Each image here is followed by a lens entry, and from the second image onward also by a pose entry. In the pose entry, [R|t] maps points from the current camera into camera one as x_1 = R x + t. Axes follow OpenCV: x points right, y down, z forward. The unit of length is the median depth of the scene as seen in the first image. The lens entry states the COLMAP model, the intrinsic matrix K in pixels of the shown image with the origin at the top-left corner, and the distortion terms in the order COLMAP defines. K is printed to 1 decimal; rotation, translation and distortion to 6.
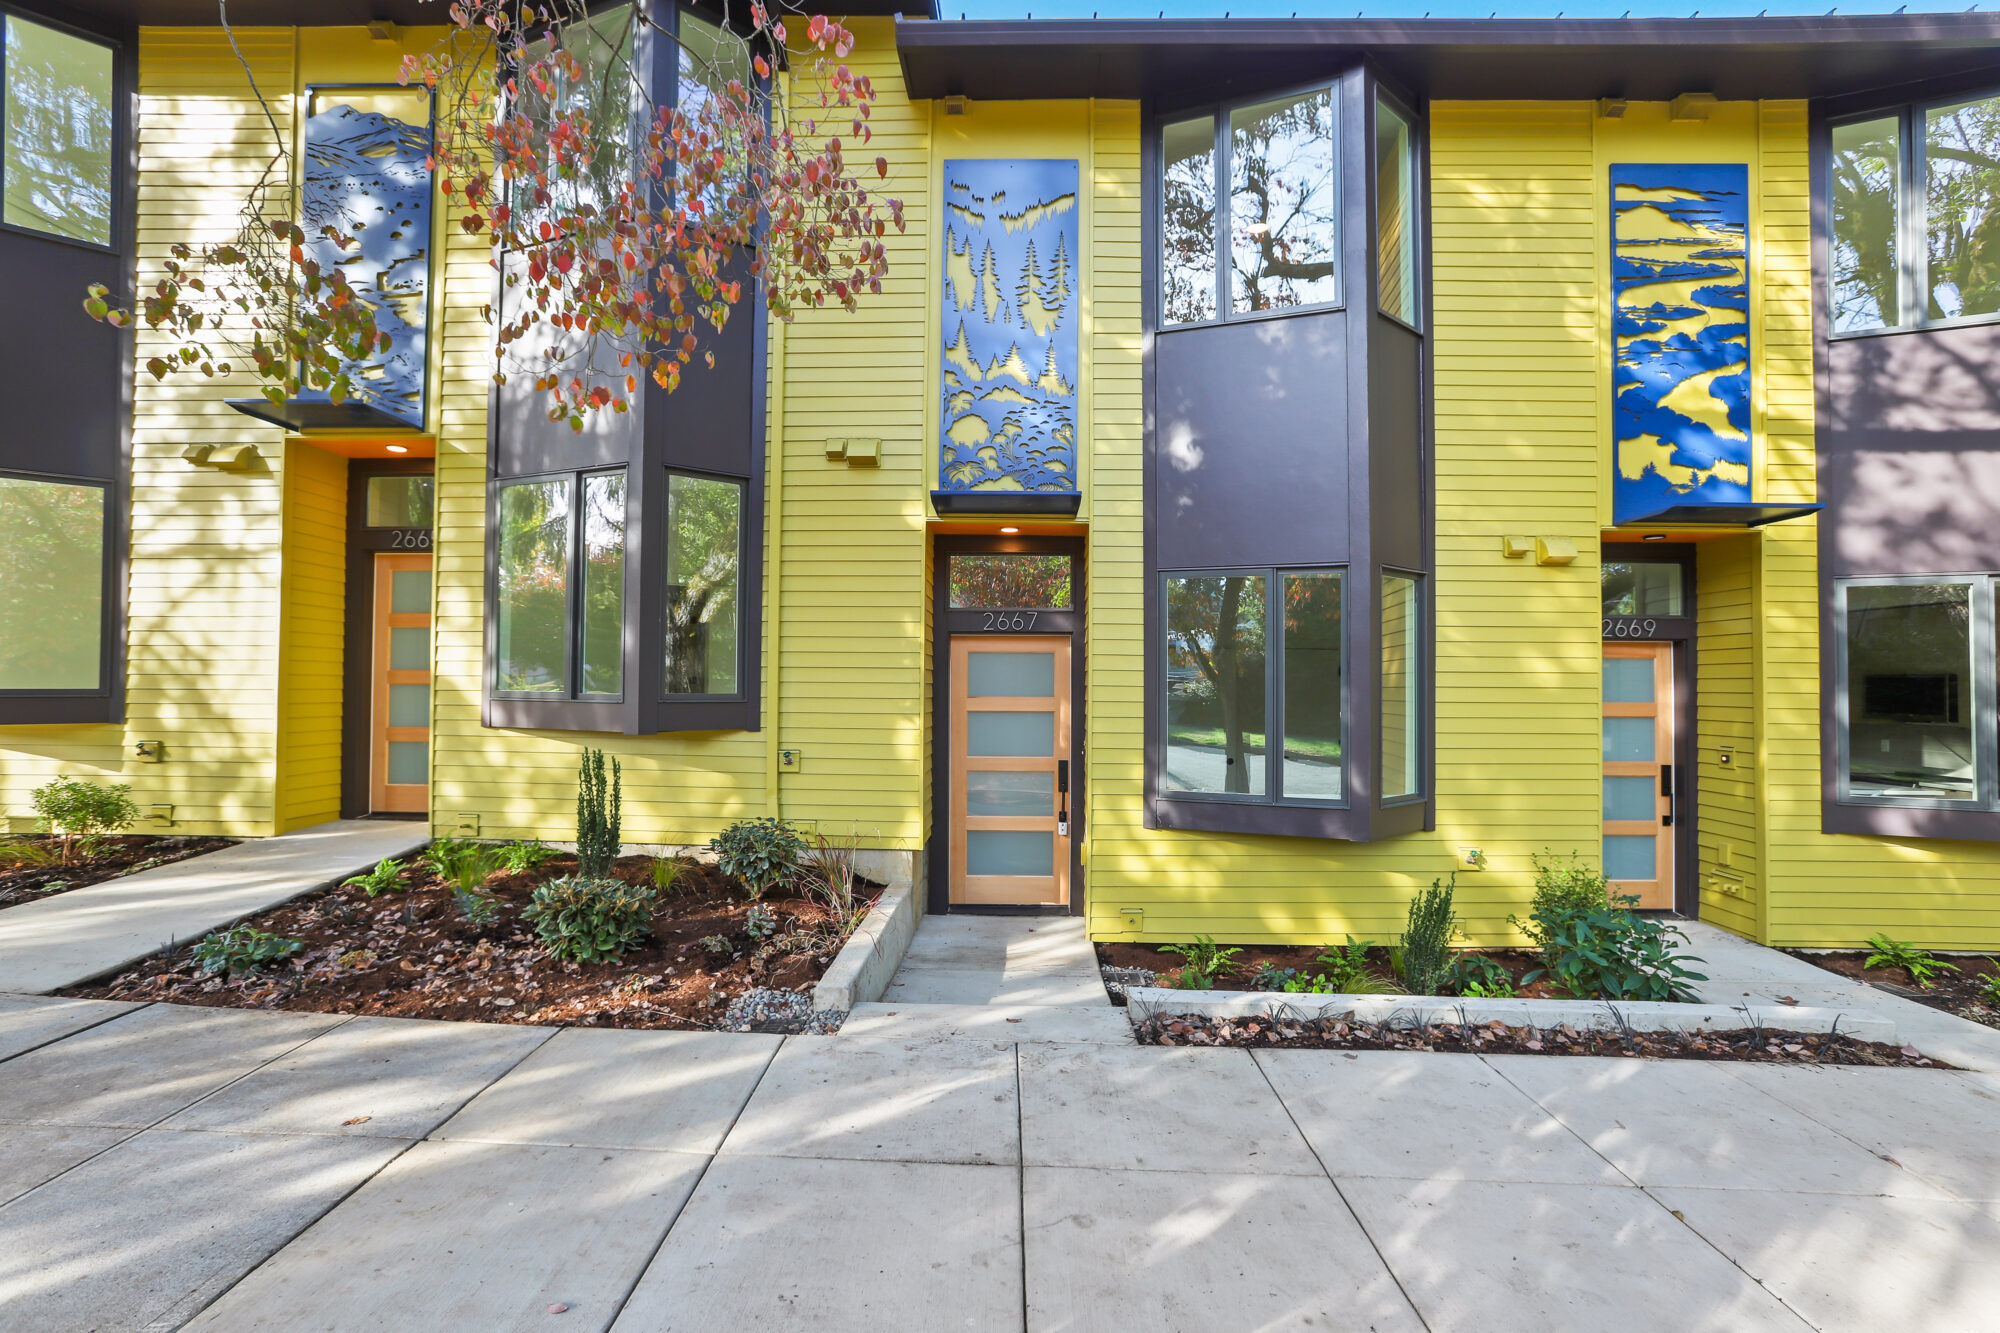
lens RADIAL K [[902.2, 0, 1011.4], [0, 902.2, 670.1], [0, 0, 1]] dist [-0.014634, 0.007196]
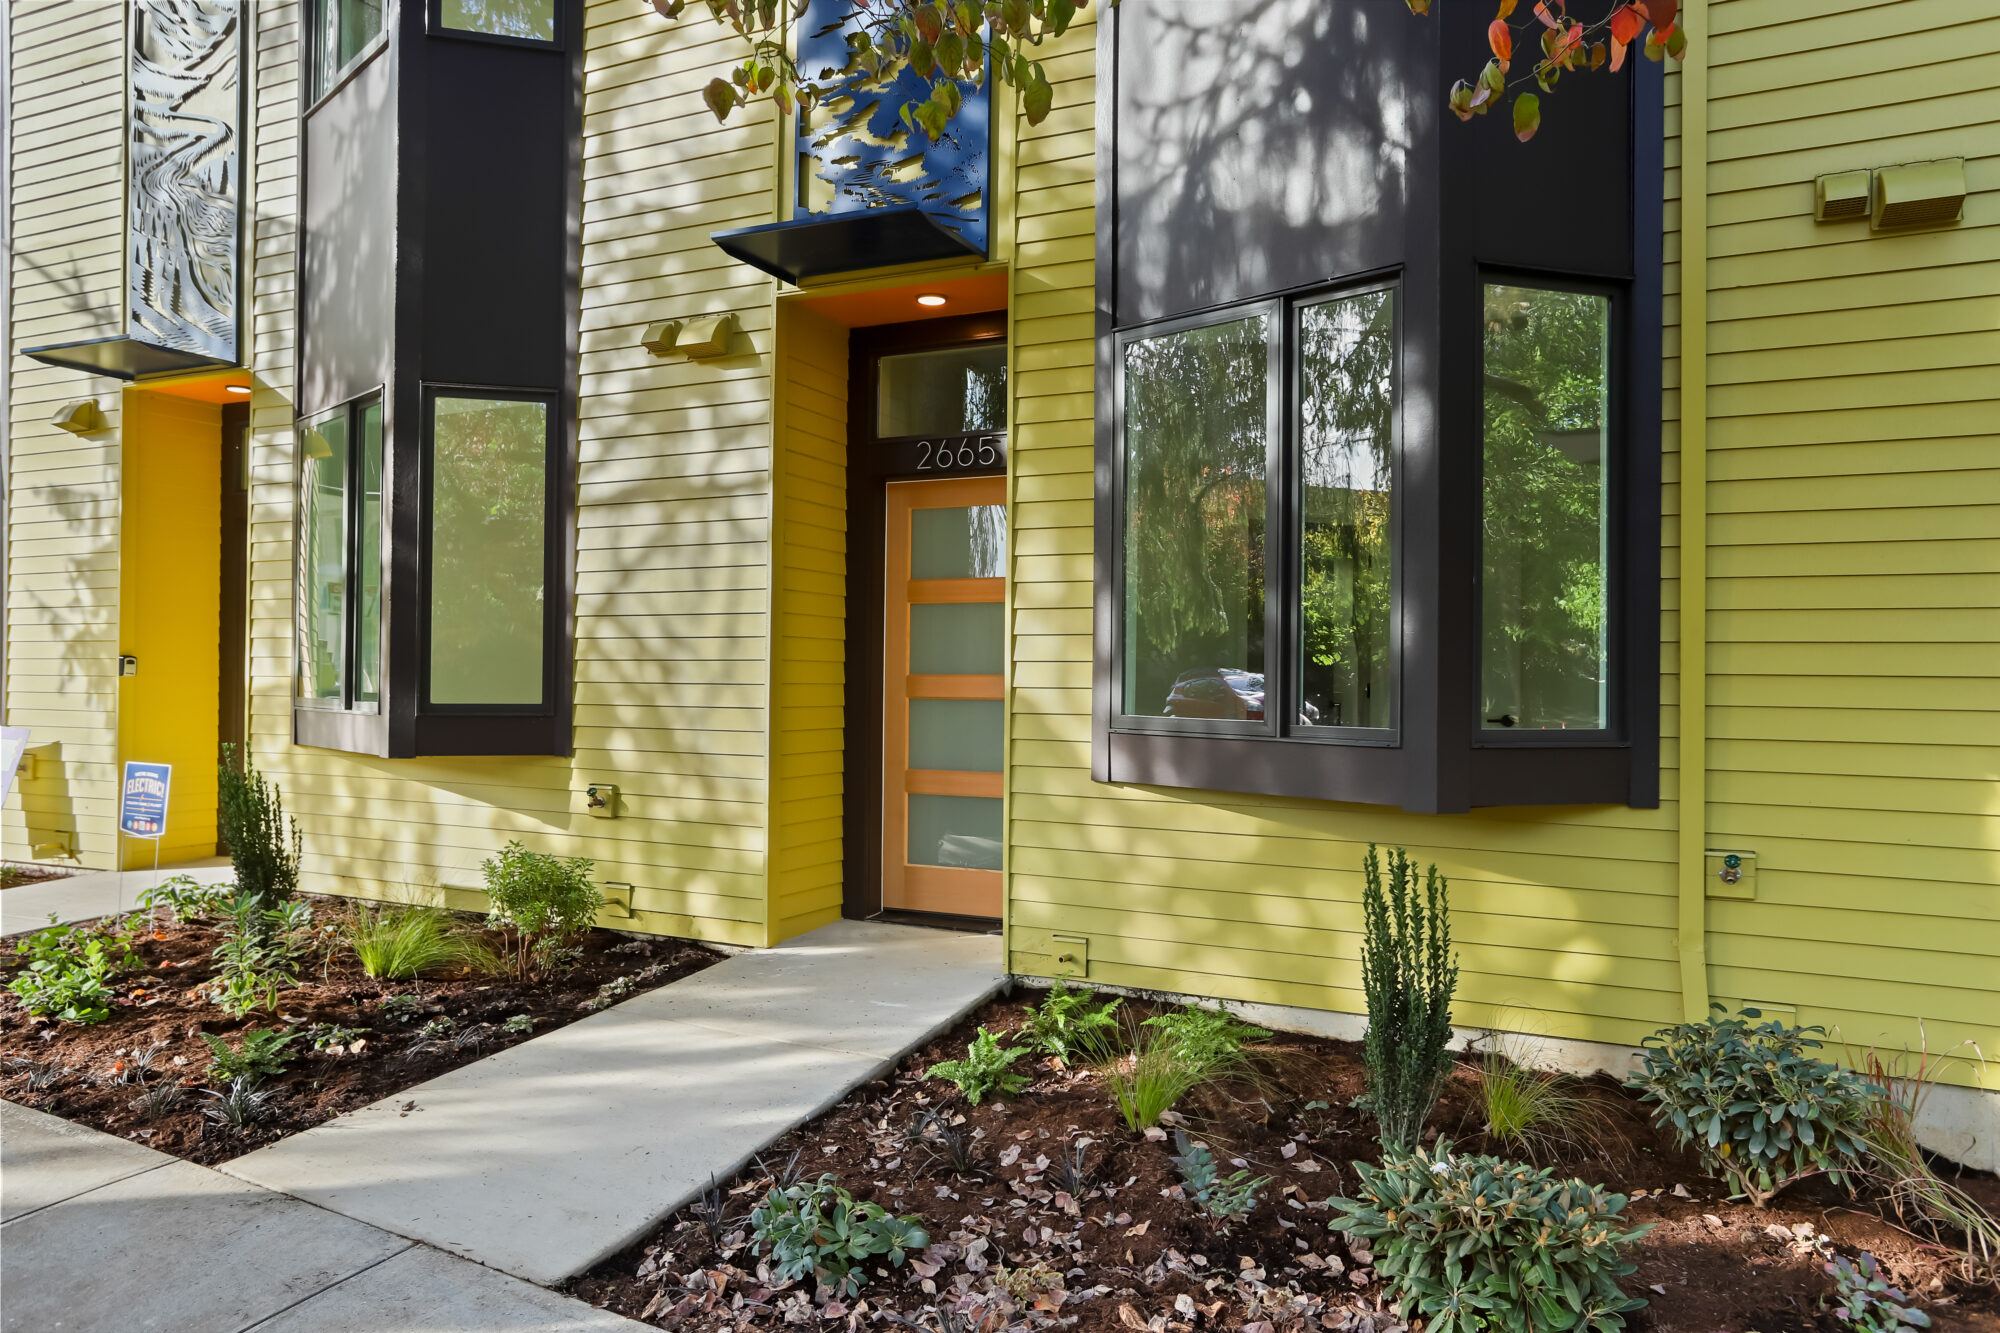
lens RADIAL K [[1259.5, 0, 1004.5], [0, 1259.5, 666.4], [0, 0, 1]] dist [-0.038355, 0.002711]
pose [[0.929652, 0.000461, -0.368438, -0.350904], [0.004414, 0.999913, 0.012391, -0.017178], [0.368412, -0.013145, 0.929570, 0.259489]]
